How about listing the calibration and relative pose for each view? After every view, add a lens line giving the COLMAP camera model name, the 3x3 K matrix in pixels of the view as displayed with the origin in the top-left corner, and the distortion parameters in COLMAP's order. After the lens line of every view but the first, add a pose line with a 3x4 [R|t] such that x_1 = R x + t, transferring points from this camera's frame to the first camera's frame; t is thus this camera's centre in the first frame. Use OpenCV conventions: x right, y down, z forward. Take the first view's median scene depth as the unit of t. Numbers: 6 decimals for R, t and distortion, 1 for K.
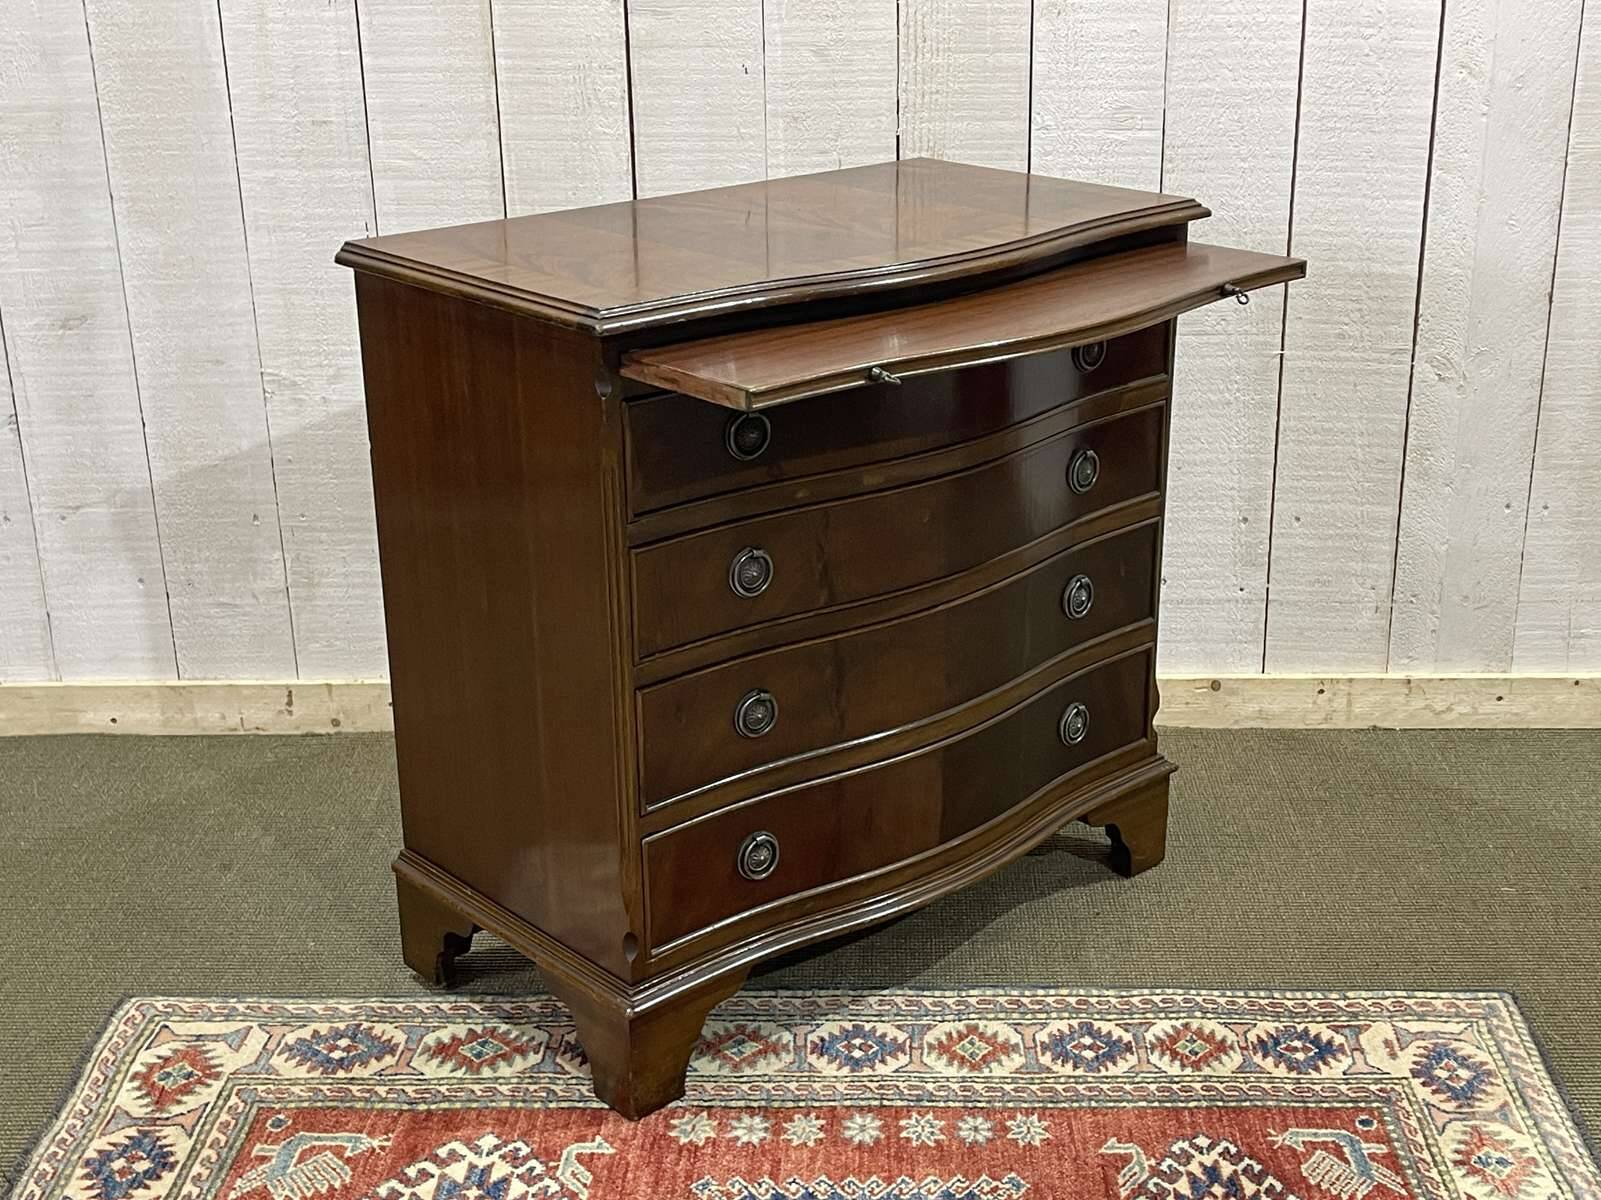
lens RADIAL K [[2140.7, 0, 813.4], [0, 2140.7, 606.5], [0, 0, 1]] dist [0.015326, 0.000000]
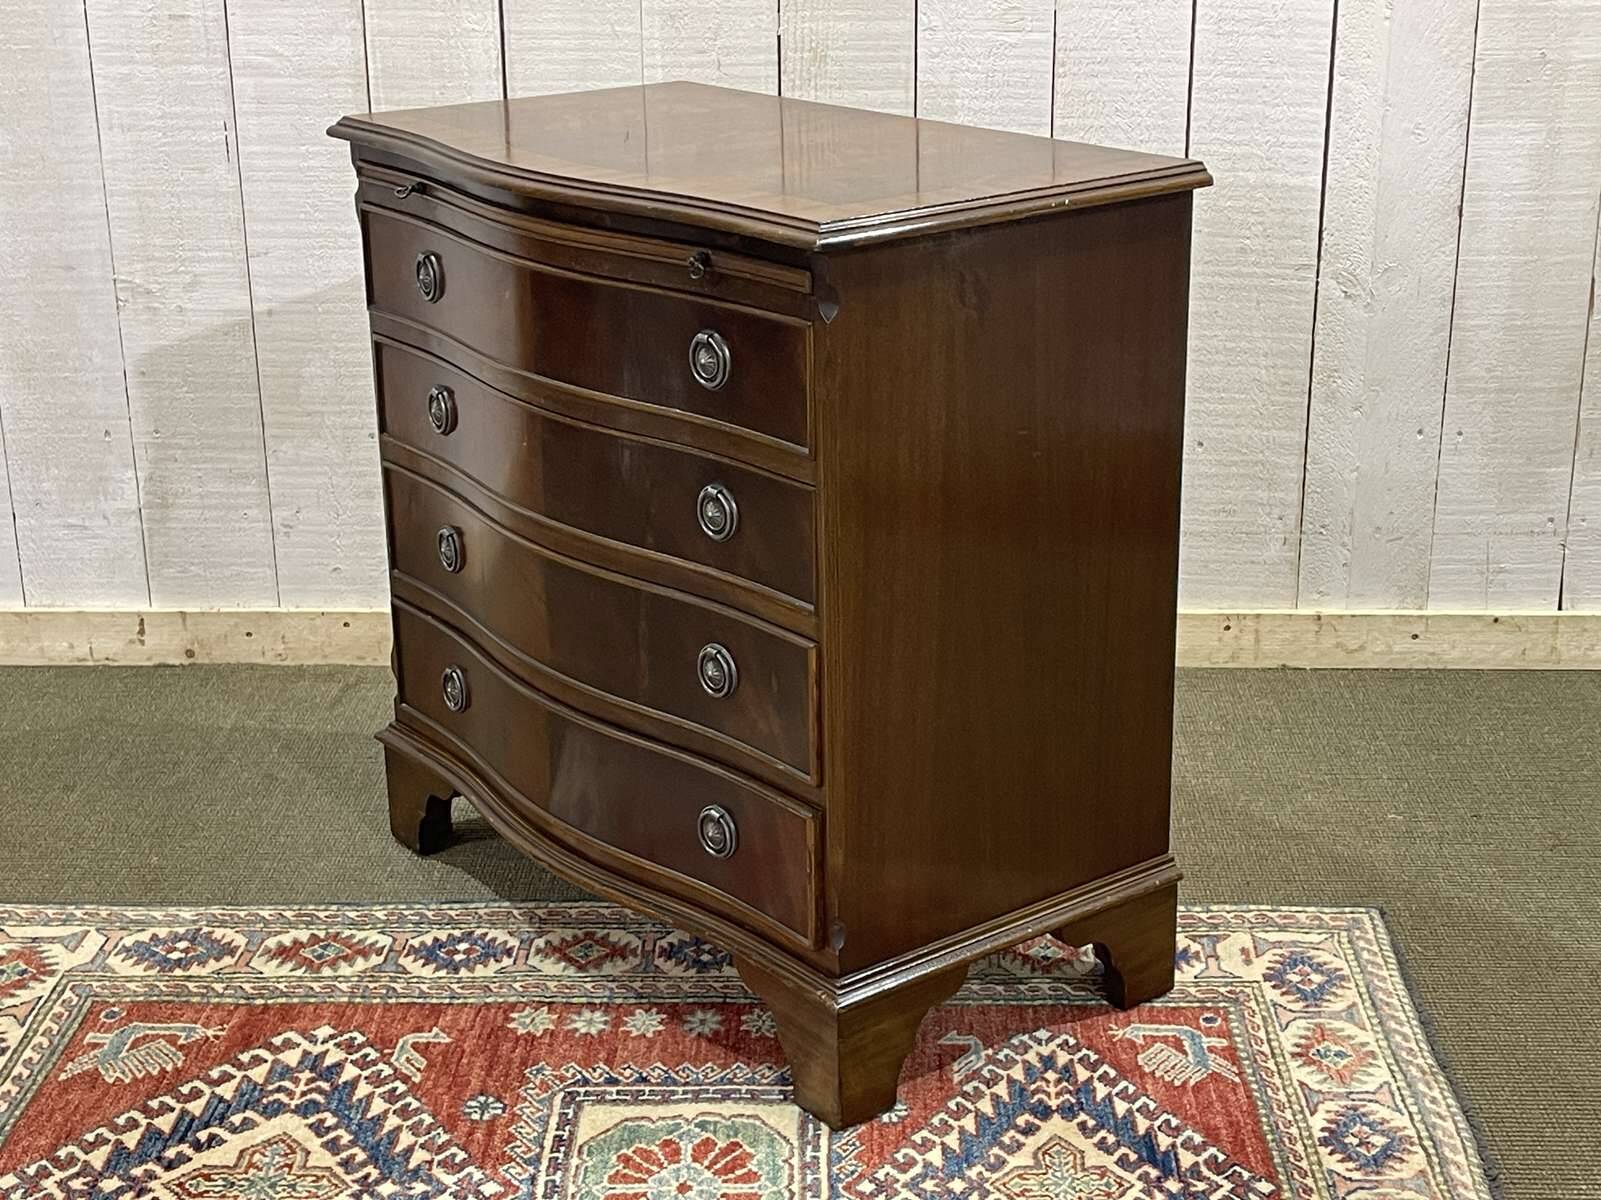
lens RADIAL K [[2512.8, 0, 796.0], [0, 2512.8, 614.2], [0, 0, 1]] dist [0.025518, 0.000000]
pose [[0.999961, 0.008765, 0.001189, 0.048218], [-0.008753, 0.999913, -0.009915, 0.050675], [-0.001276, 0.009904, 0.999950, -0.125619]]
